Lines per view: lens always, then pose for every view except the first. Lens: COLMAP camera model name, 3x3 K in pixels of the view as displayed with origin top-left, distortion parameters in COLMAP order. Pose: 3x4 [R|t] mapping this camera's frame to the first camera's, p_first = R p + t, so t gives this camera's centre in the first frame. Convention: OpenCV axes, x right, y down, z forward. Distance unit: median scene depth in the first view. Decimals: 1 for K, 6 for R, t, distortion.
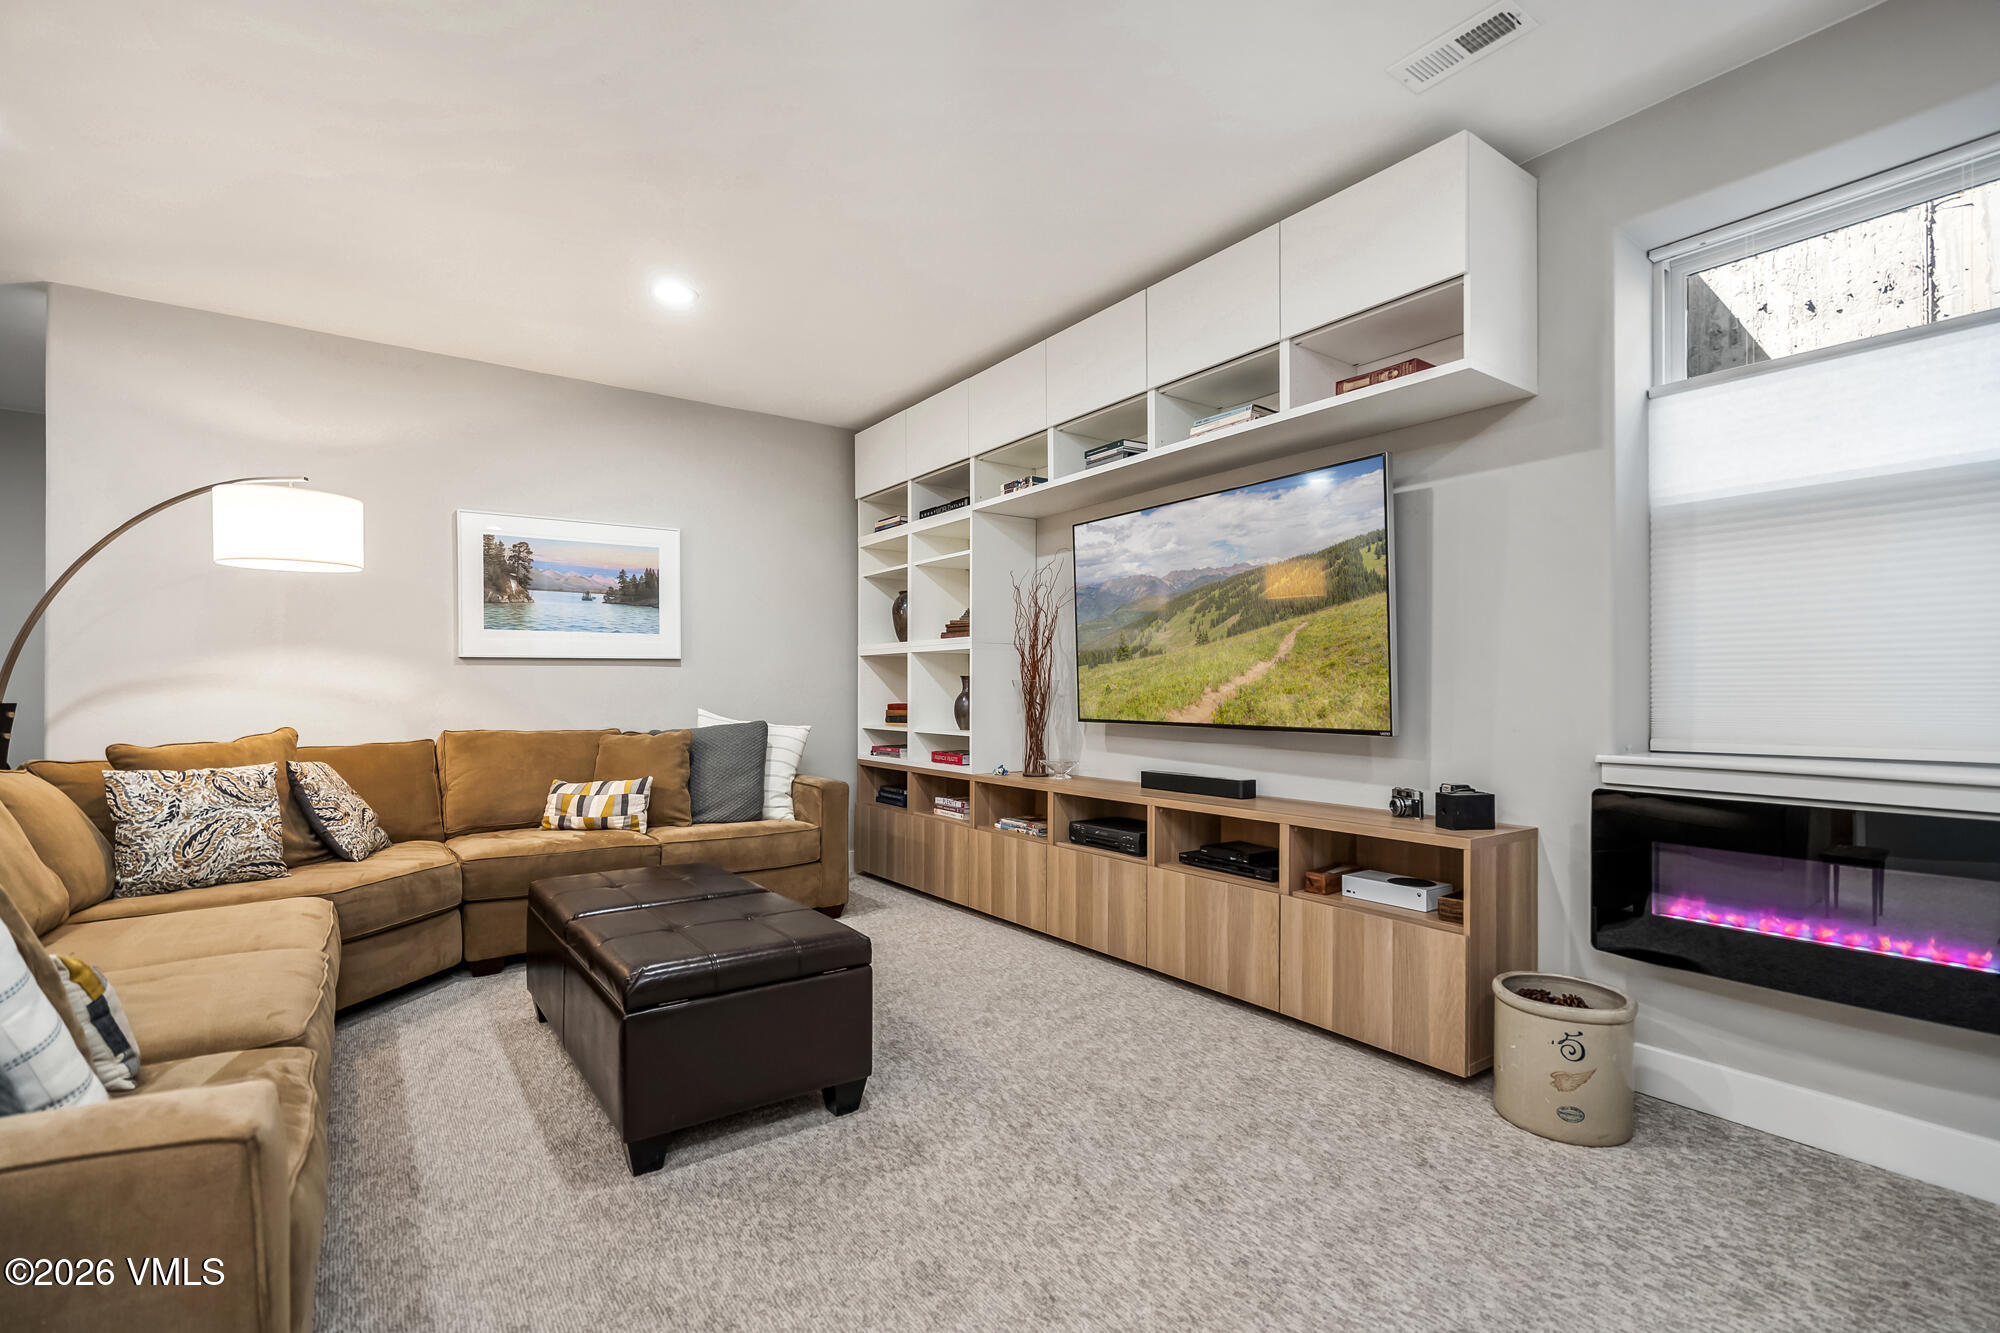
lens RADIAL K [[907.0, 0, 991.1], [0, 907.0, 681.5], [0, 0, 1]] dist [0.001585, 0.000327]
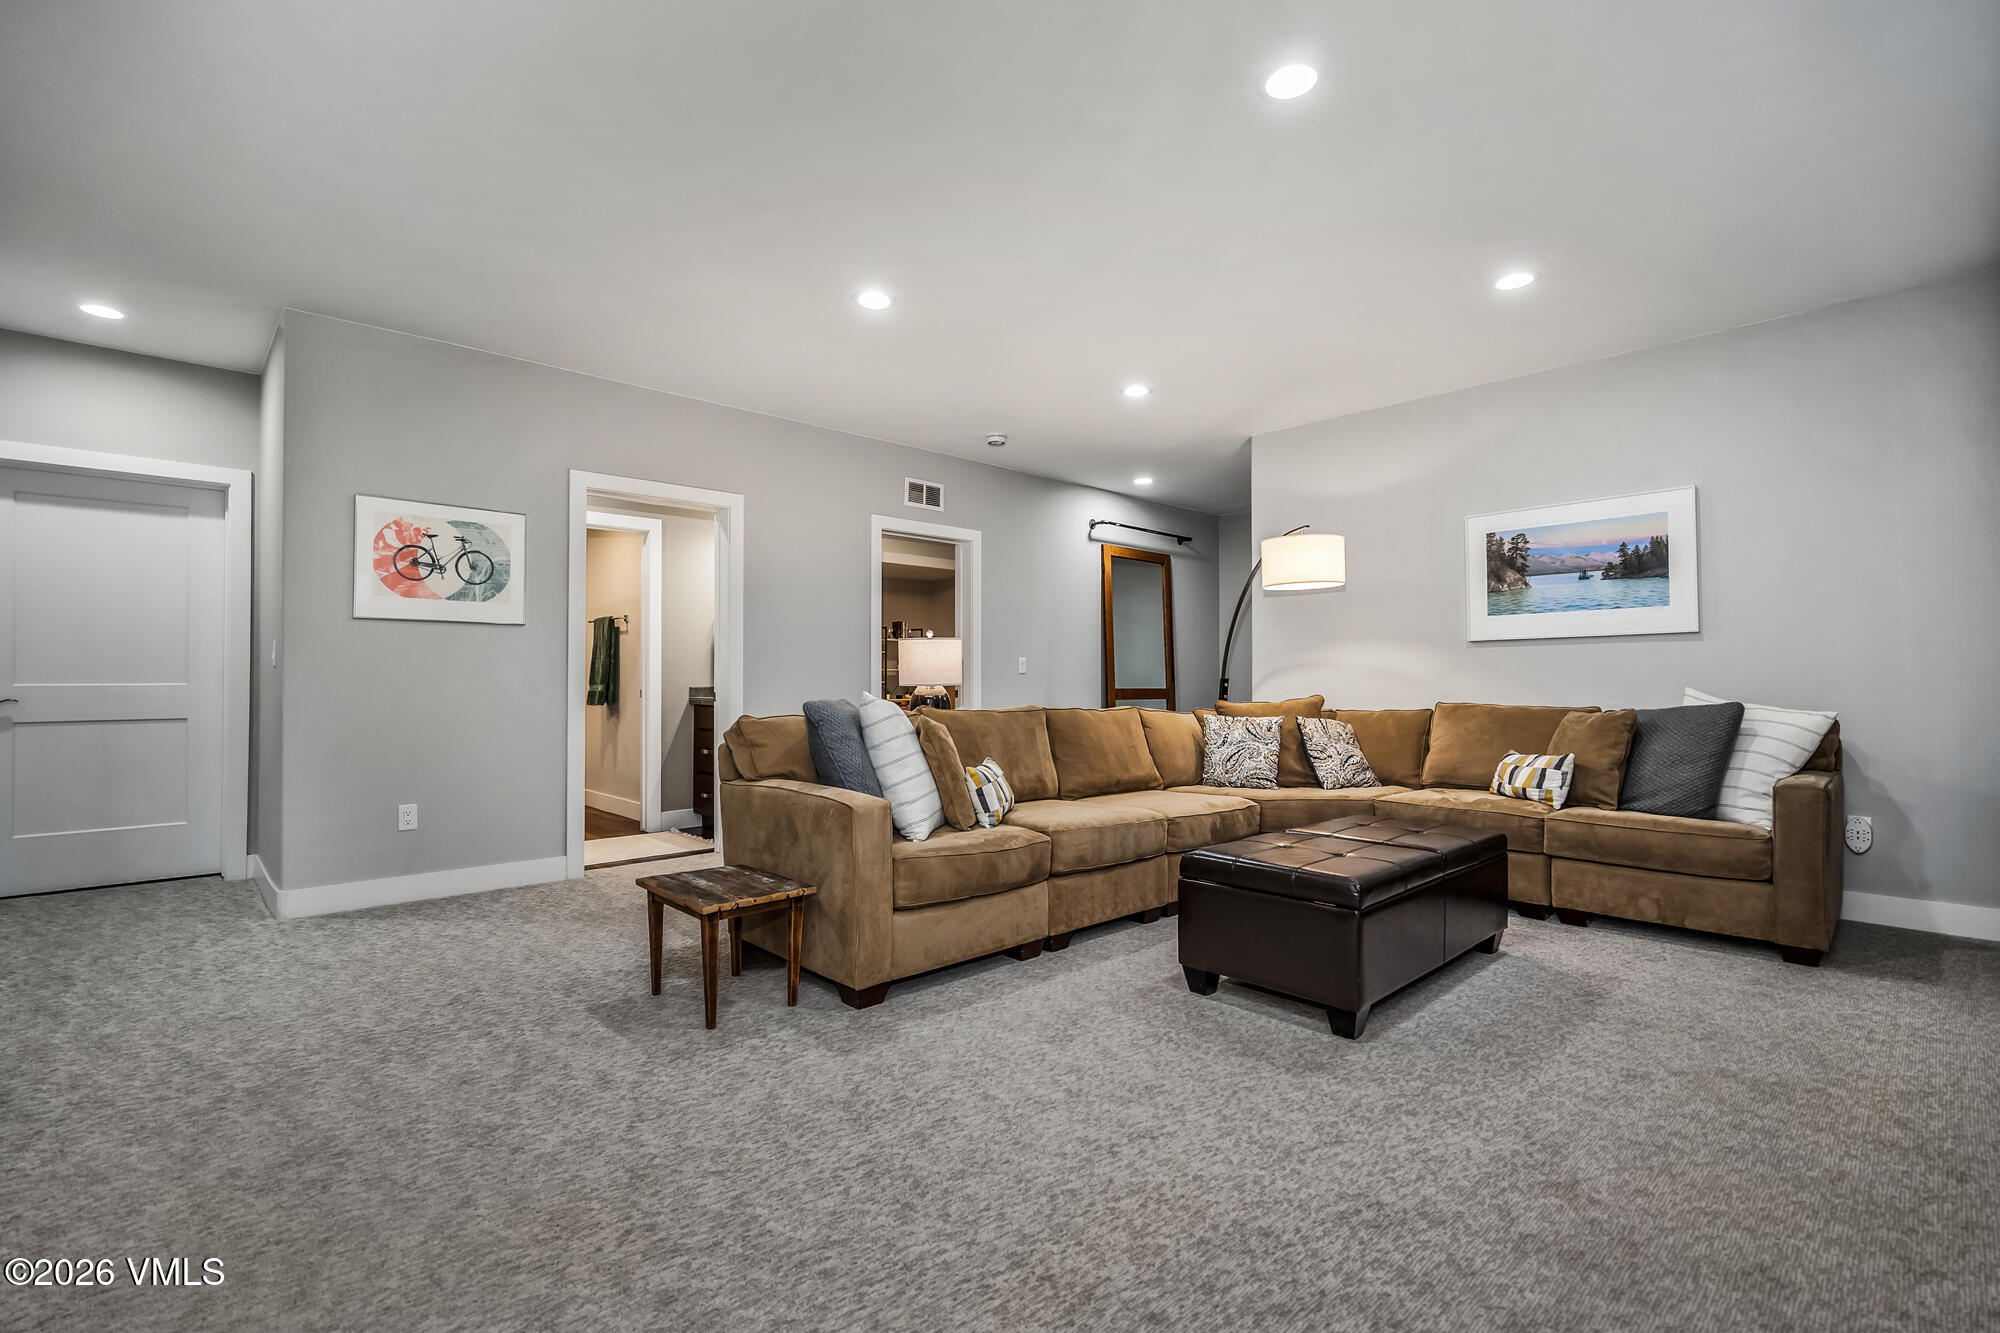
lens RADIAL K [[907.0, 0, 1007.4], [0, 907.0, 673.1], [0, 0, 1]] dist [0.001585, 0.000327]
pose [[0.132263, -0.010590, -0.991158, 0.550929], [0.009351, 0.999912, -0.009436, 0.021404], [0.991170, -0.008020, 0.132351, 0.274425]]
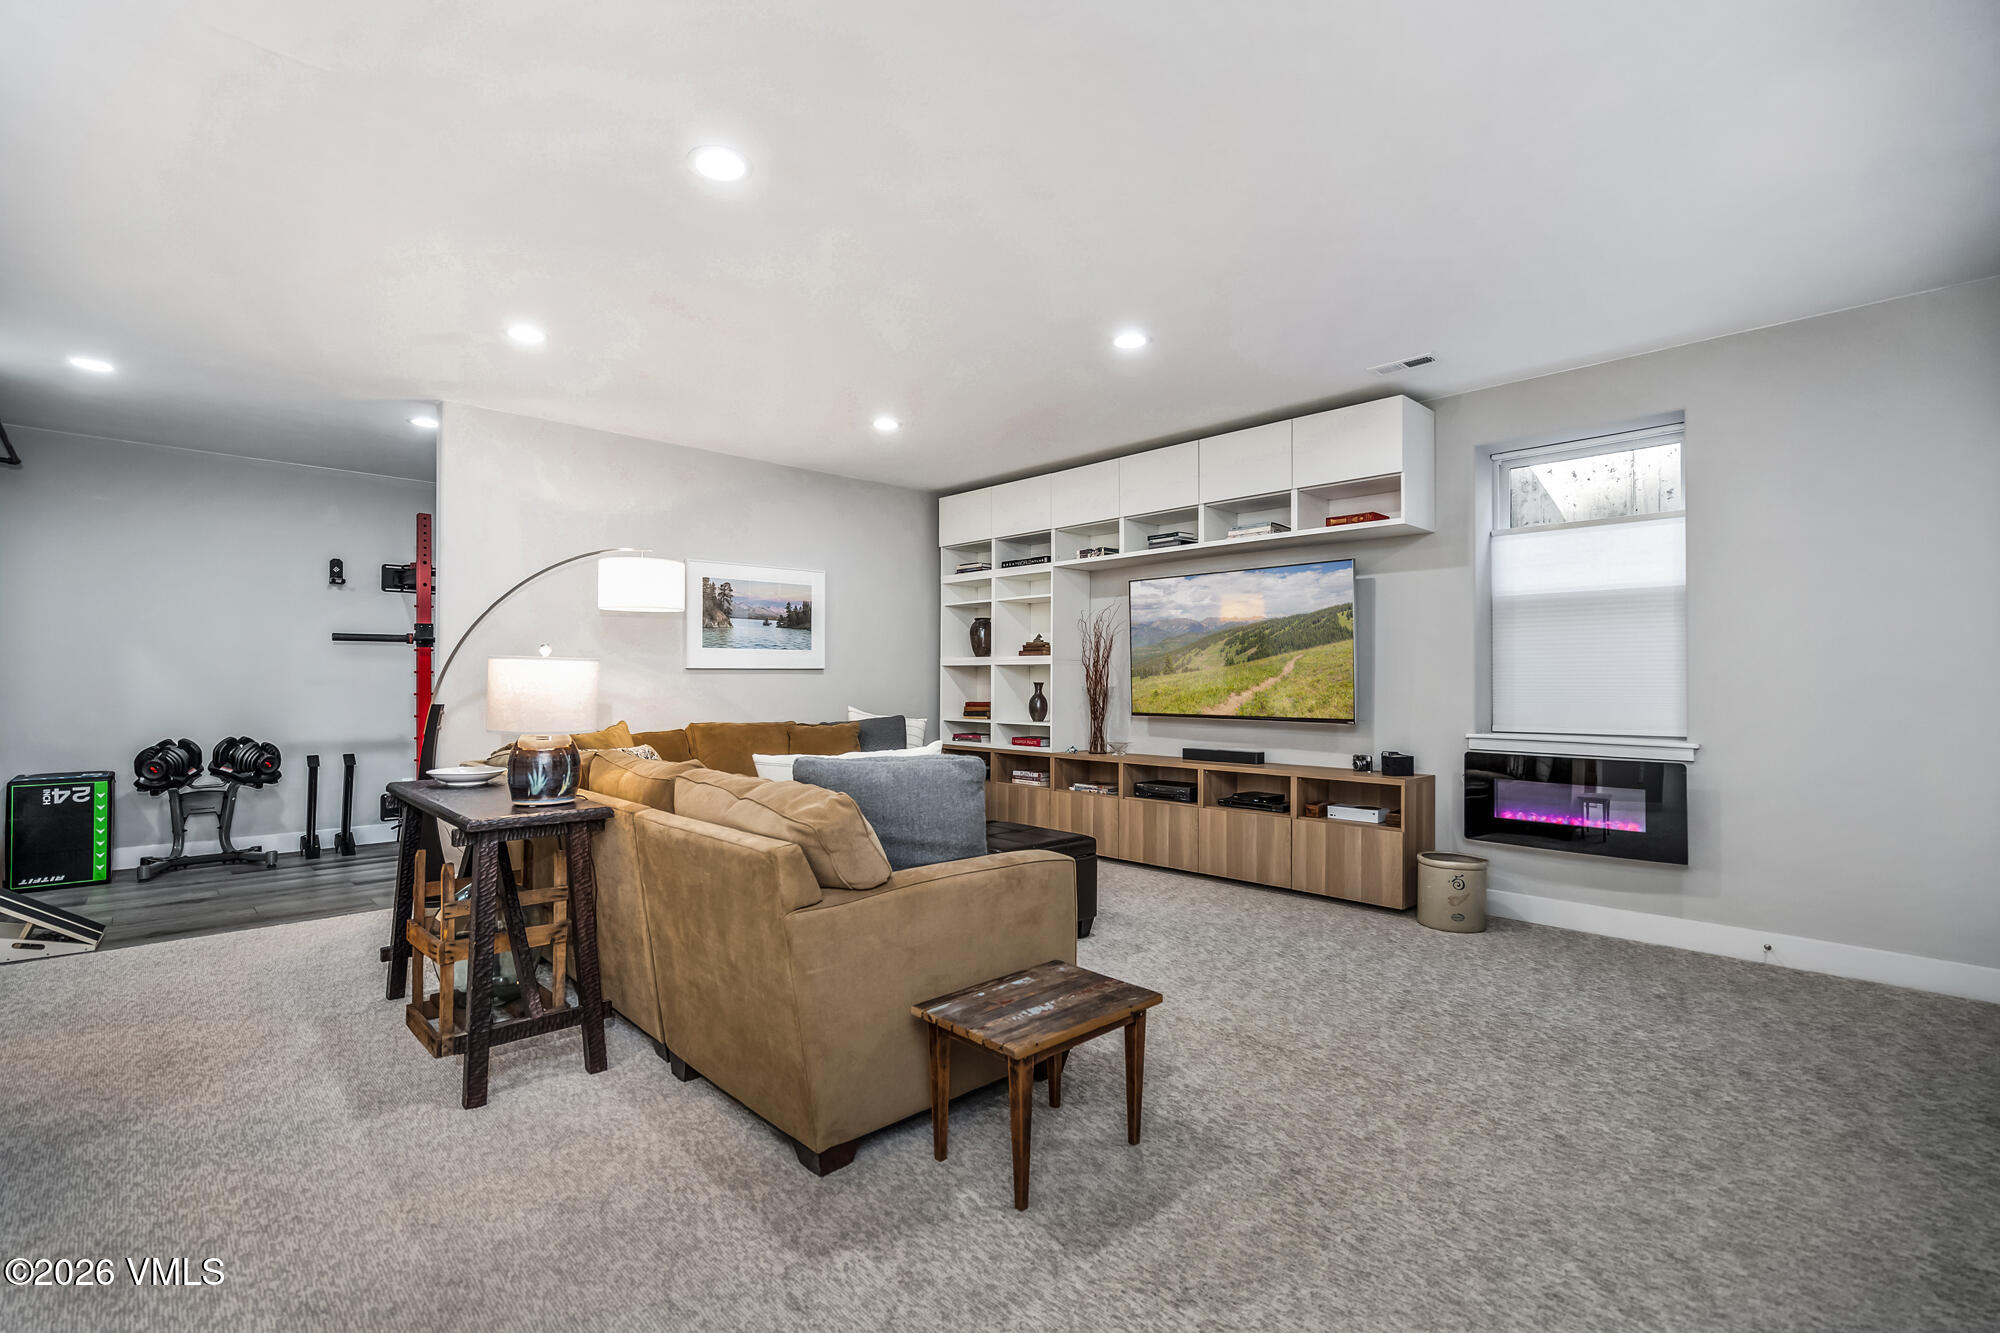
lens RADIAL K [[907.0, 0, 1009.0], [0, 907.0, 666.9], [0, 0, 1]] dist [0.001585, 0.000327]
pose [[0.987842, 0.005729, 0.155357, -0.353881], [-0.004458, 0.999954, -0.008530, -0.022162], [-0.155398, 0.007734, 0.987822, -0.444408]]
